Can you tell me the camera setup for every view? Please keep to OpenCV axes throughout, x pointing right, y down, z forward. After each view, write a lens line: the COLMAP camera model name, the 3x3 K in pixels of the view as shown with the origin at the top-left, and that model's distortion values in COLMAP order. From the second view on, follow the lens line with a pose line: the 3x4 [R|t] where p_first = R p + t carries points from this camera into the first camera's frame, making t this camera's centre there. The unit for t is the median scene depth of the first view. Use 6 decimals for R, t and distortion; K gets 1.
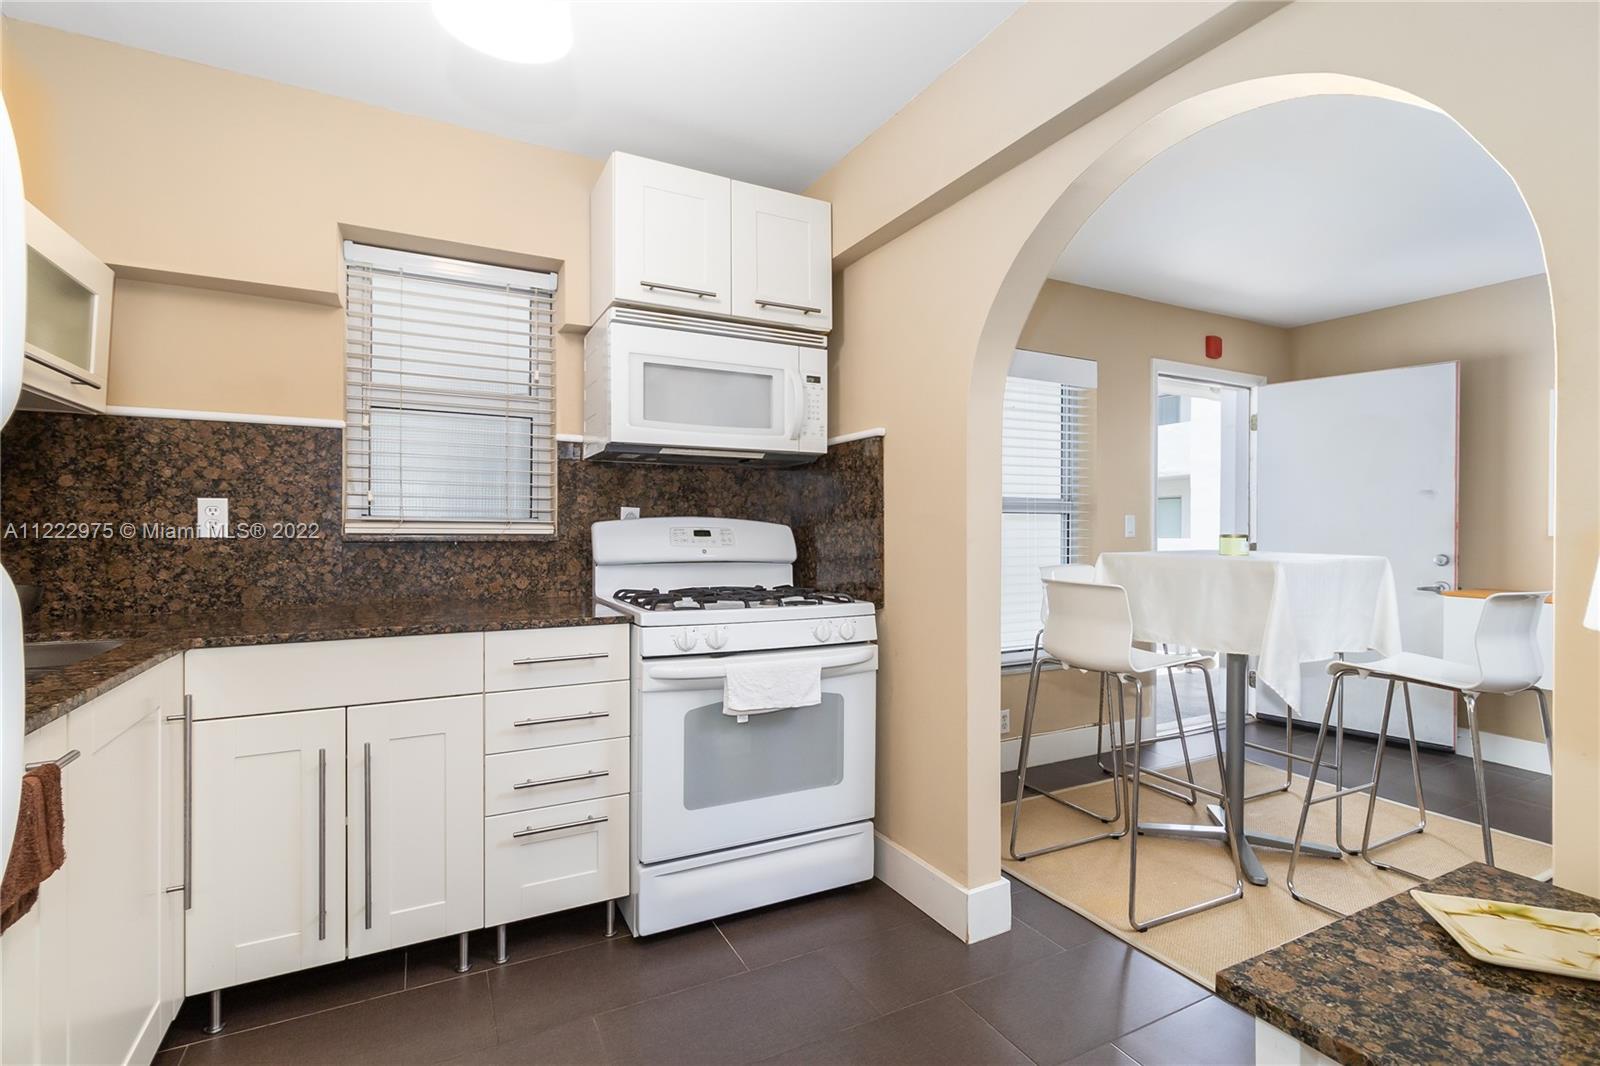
lens RADIAL K [[728.9, 0, 789.4], [0, 728.9, 532.1], [0, 0, 1]] dist [0.009832, -0.001574]
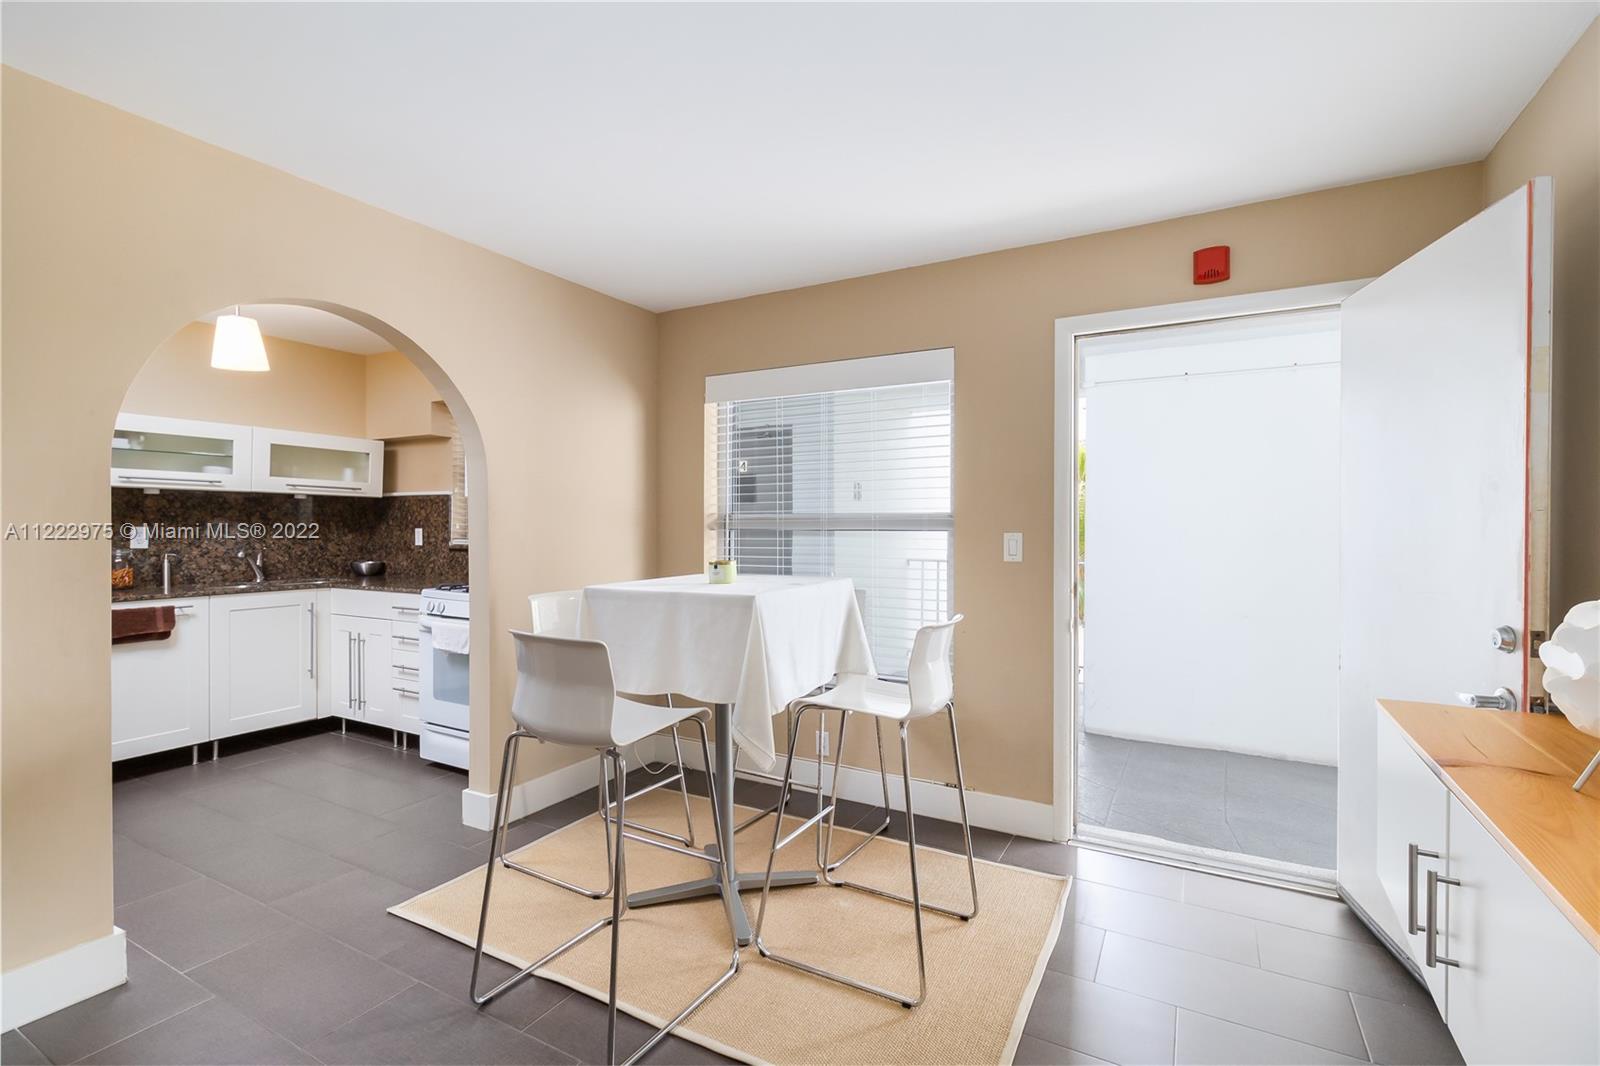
lens RADIAL K [[728.9, 0, 790.7], [0, 728.9, 531.3], [0, 0, 1]] dist [0.009832, -0.001574]
pose [[0.553173, 0.002518, -0.833063, 1.709466], [-0.006197, 0.999980, -0.001093, -0.039622], [0.833044, 0.005767, 0.553177, 0.661250]]
